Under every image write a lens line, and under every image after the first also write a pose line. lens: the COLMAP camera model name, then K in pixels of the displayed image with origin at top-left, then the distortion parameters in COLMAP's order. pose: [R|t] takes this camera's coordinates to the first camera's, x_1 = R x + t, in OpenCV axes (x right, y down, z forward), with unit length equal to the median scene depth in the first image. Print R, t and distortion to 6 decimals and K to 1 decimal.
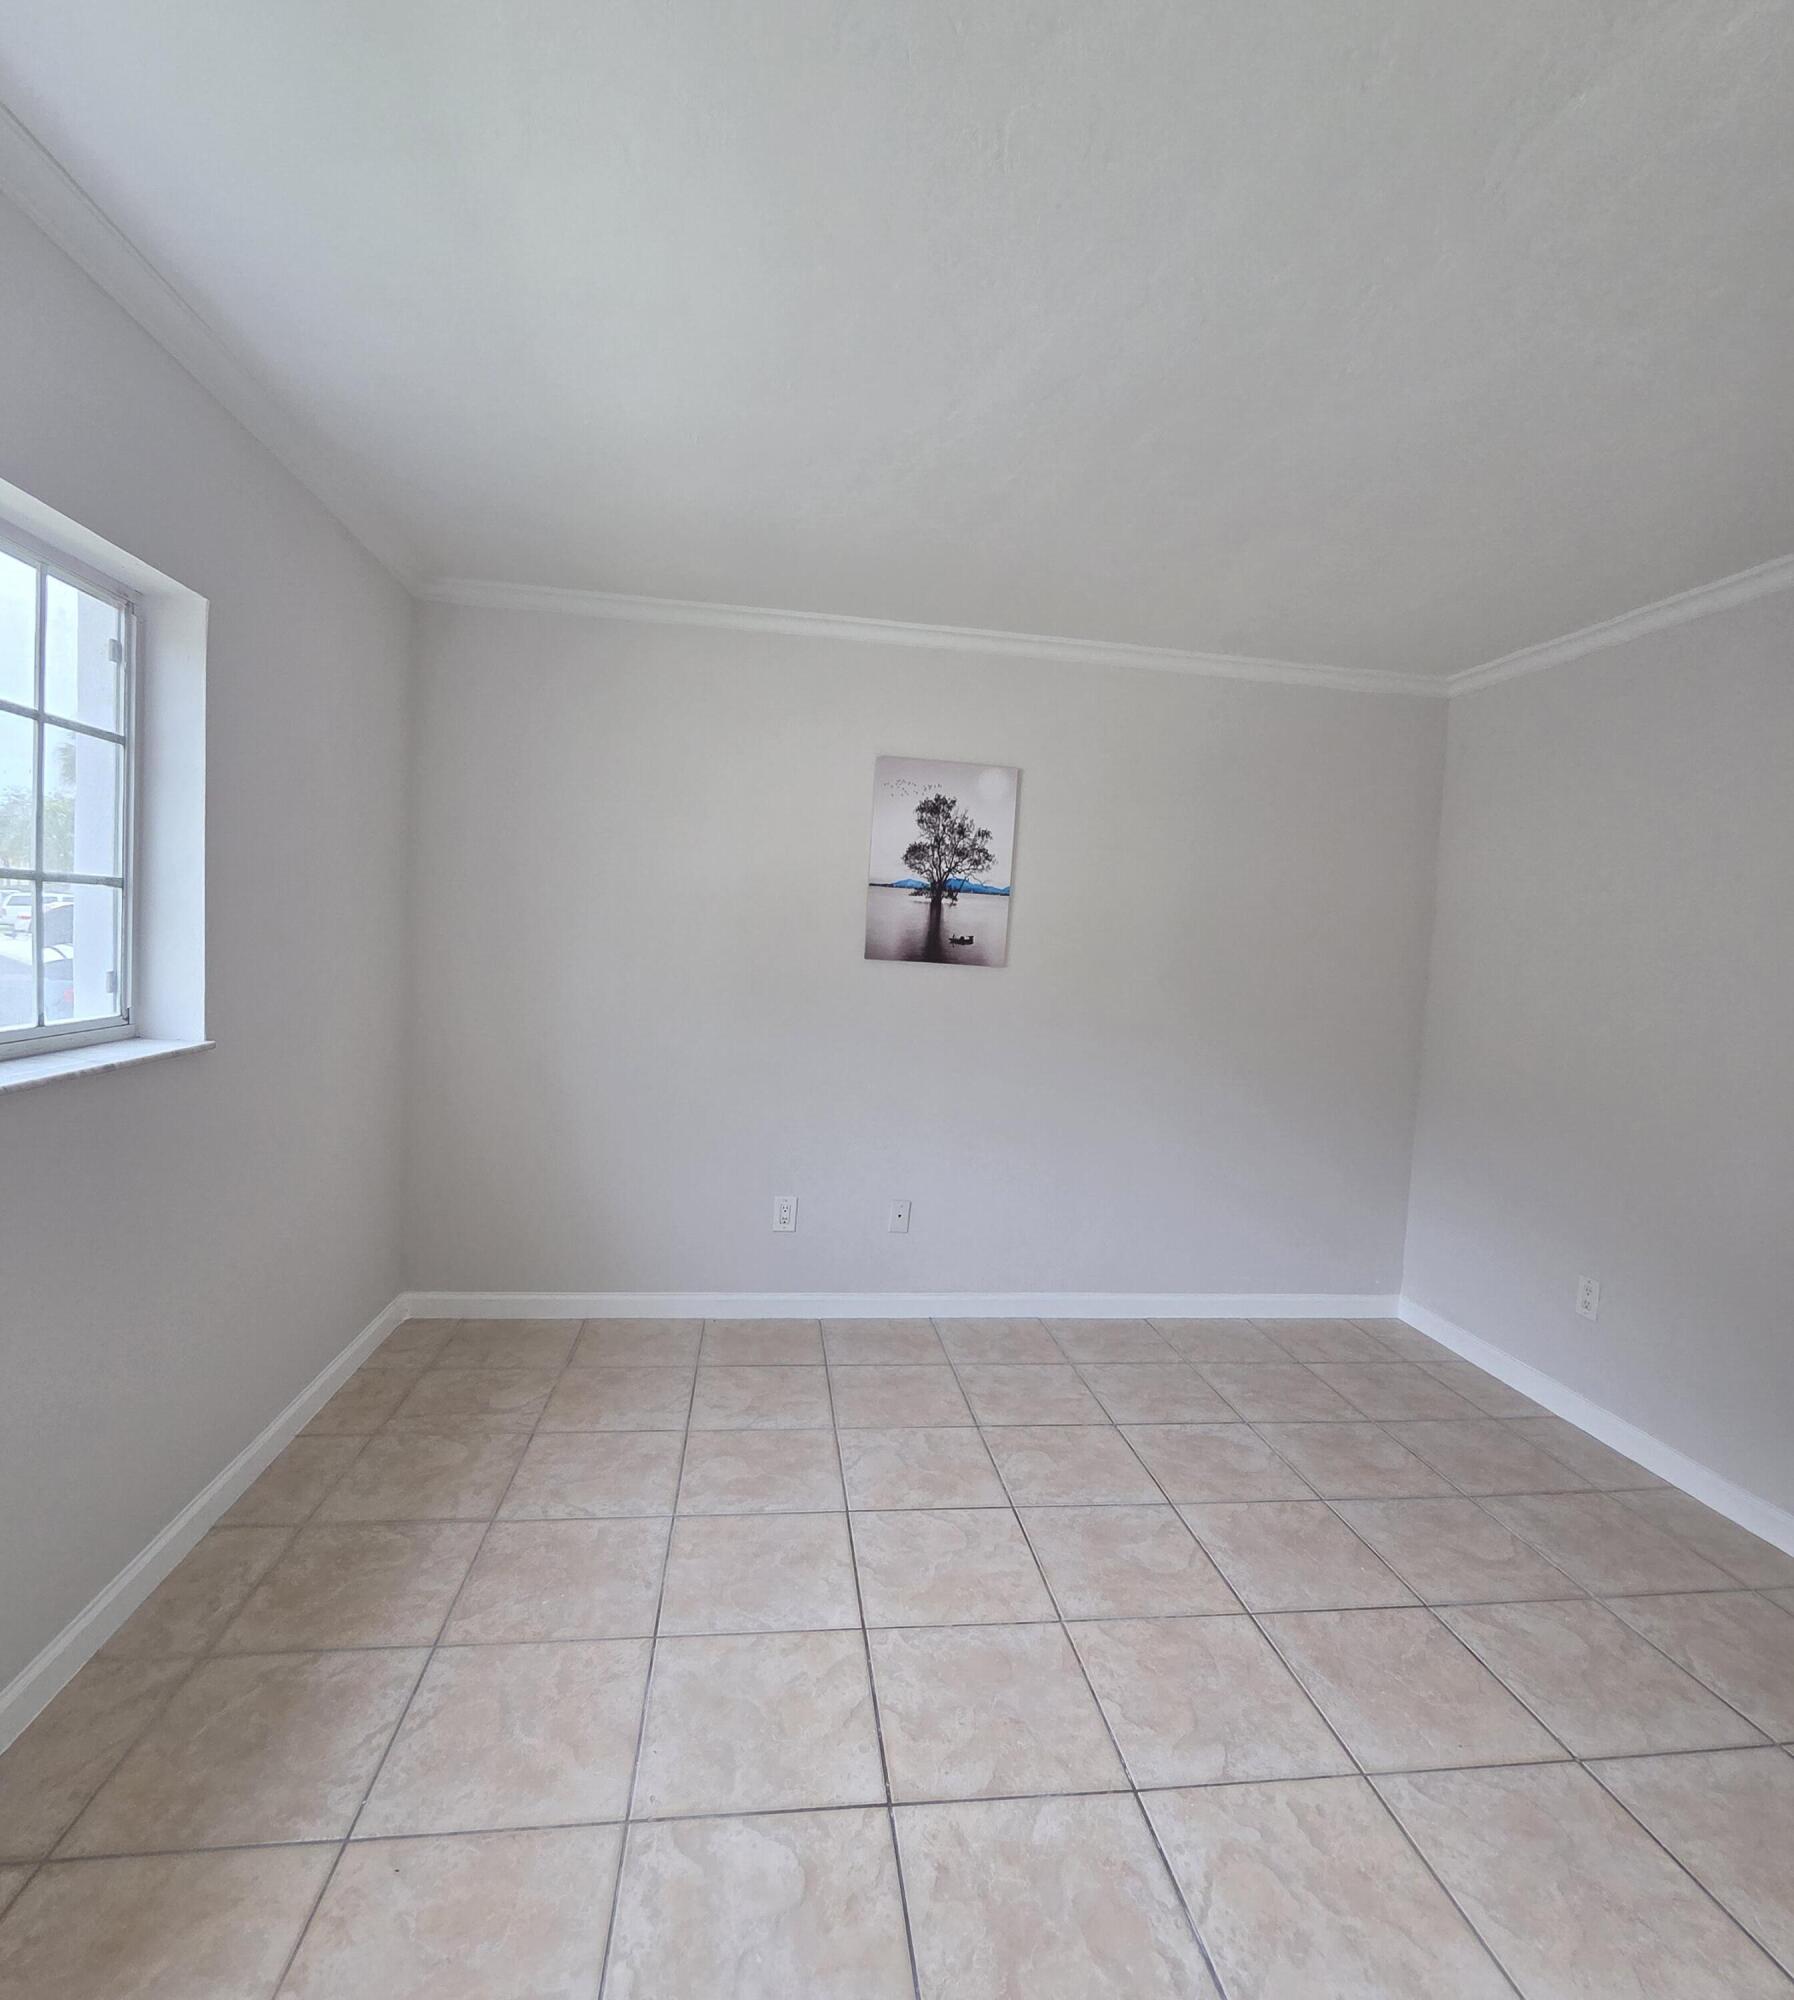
lens RADIAL K [[997.5, 0, 894.4], [0, 997.5, 1008.8], [0, 0, 1]] dist [-0.002381, -0.001206]
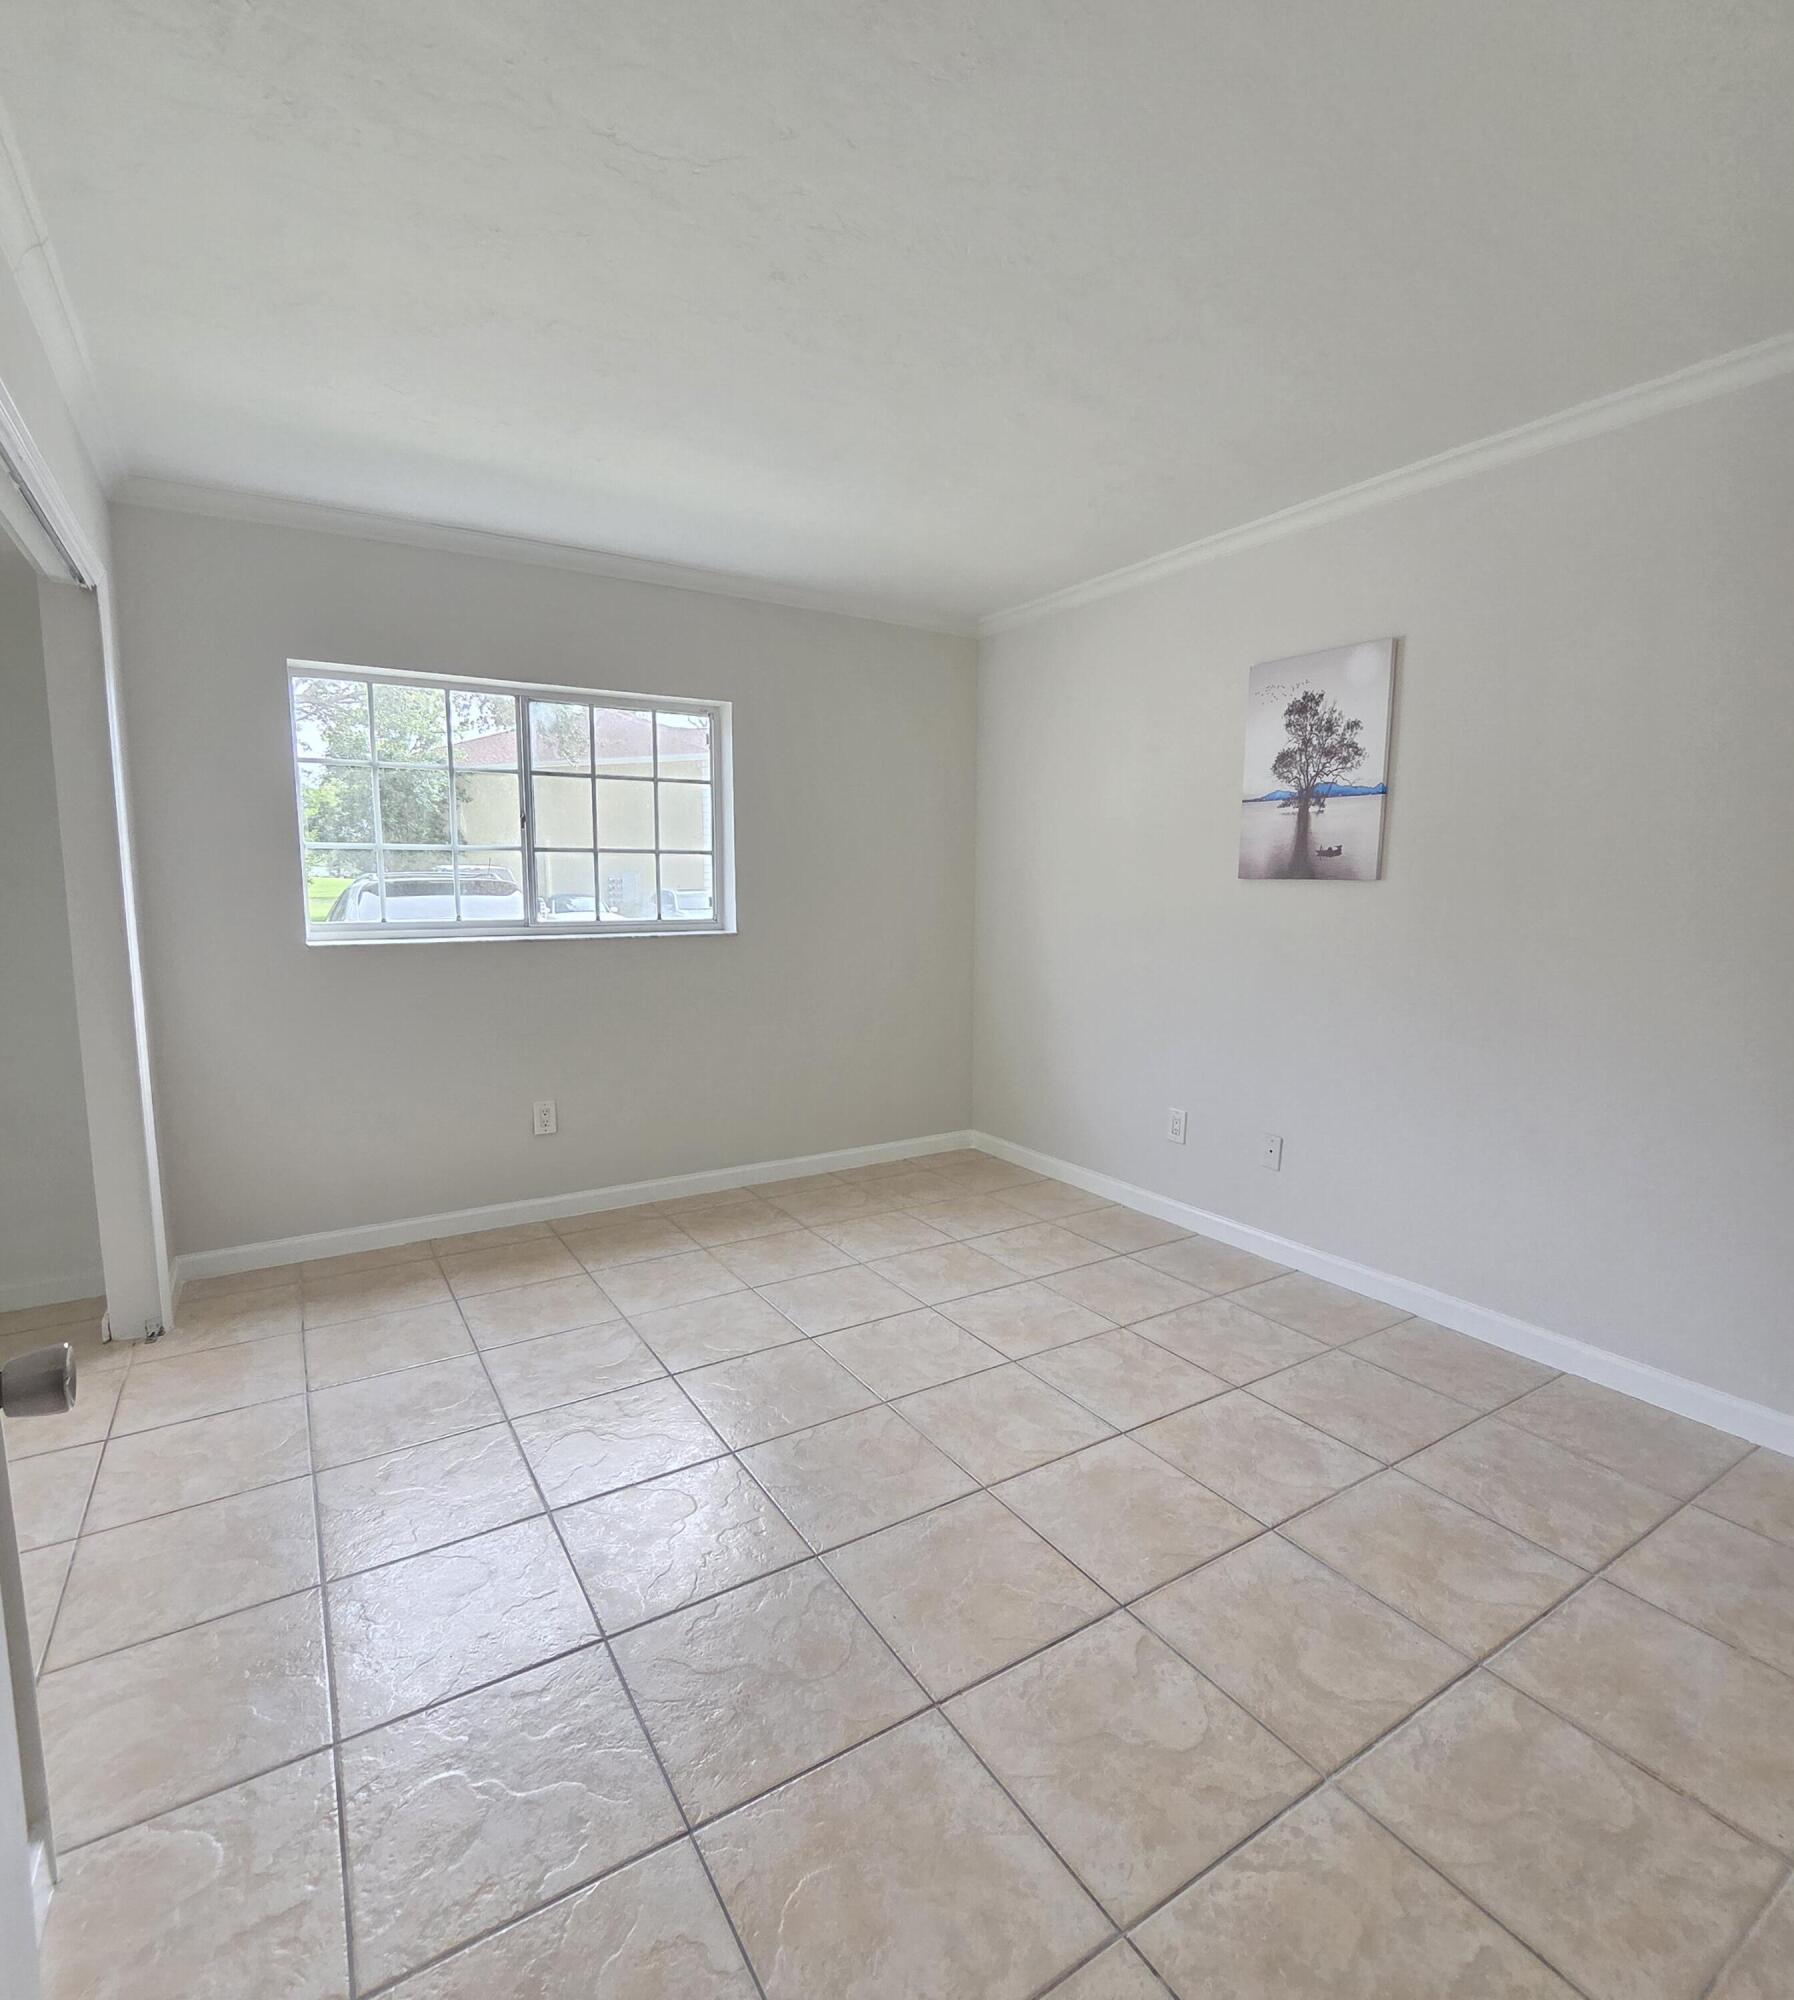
lens RADIAL K [[997.5, 0, 894.4], [0, 997.5, 1008.8], [0, 0, 1]] dist [-0.002381, -0.001206]
pose [[0.407369, 0.063126, -0.911079, 0.762187], [-0.044663, 0.997792, 0.049164, 0.046059], [0.912171, 0.020664, 0.409289, 0.307635]]
